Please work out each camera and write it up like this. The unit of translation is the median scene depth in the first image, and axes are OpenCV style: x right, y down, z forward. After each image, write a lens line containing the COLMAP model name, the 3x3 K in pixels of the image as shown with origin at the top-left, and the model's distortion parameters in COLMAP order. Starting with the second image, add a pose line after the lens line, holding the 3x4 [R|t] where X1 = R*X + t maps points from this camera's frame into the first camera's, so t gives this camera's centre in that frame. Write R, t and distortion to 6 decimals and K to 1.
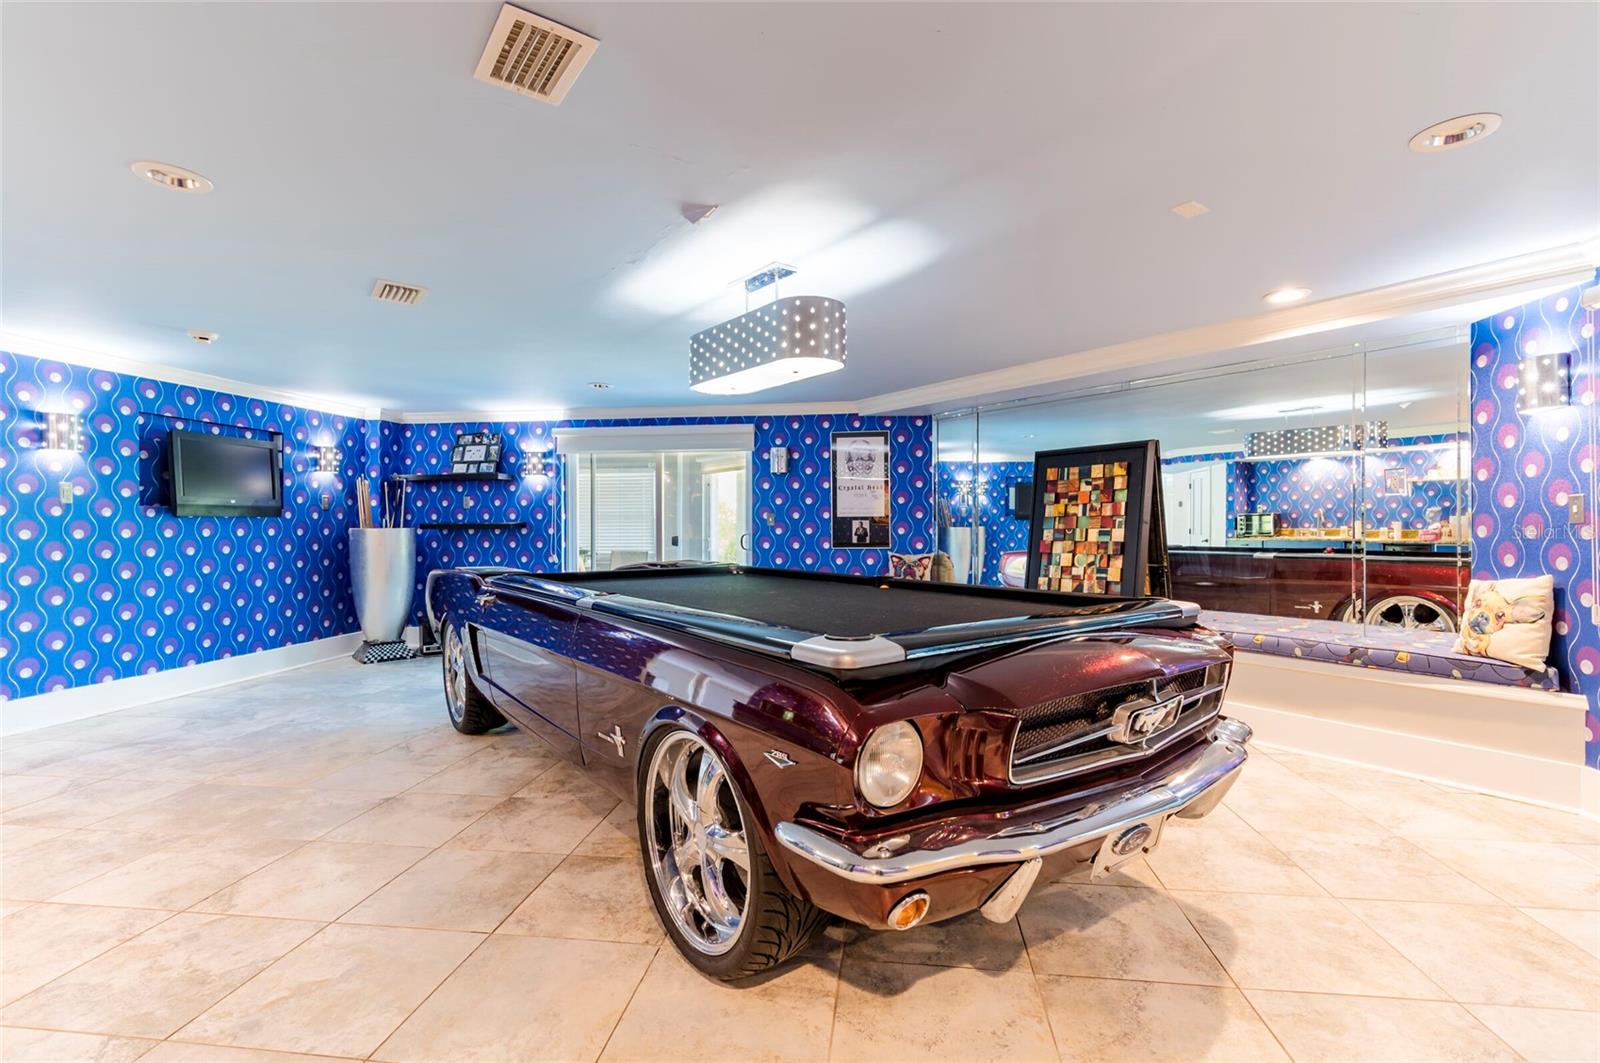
lens RADIAL K [[733.9, 0, 810.9], [0, 733.9, 532.6], [0, 0, 1]] dist [-0.001368, -0.000234]
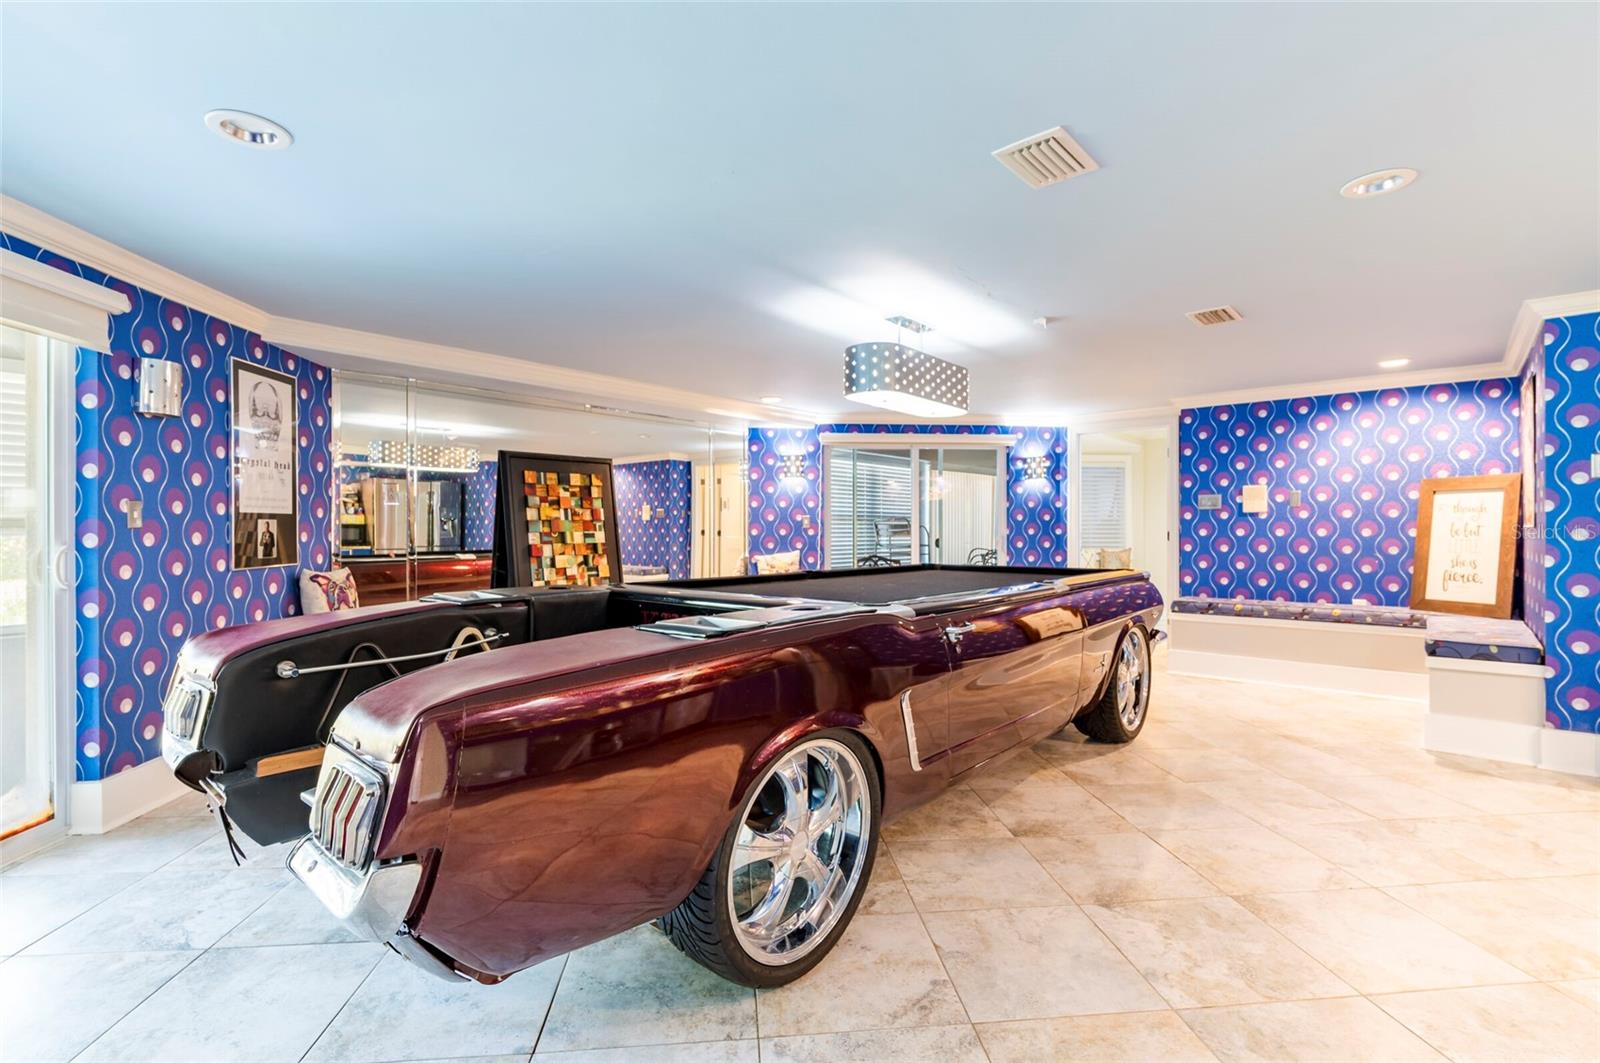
lens RADIAL K [[733.9, 0, 808.4], [0, 733.9, 530.6], [0, 0, 1]] dist [-0.001368, -0.000234]
pose [[-0.219083, 0.001921, 0.975704, -0.727182], [0.012456, 0.999922, 0.000828, -0.003693], [-0.975627, 0.012335, -0.219090, 0.860702]]
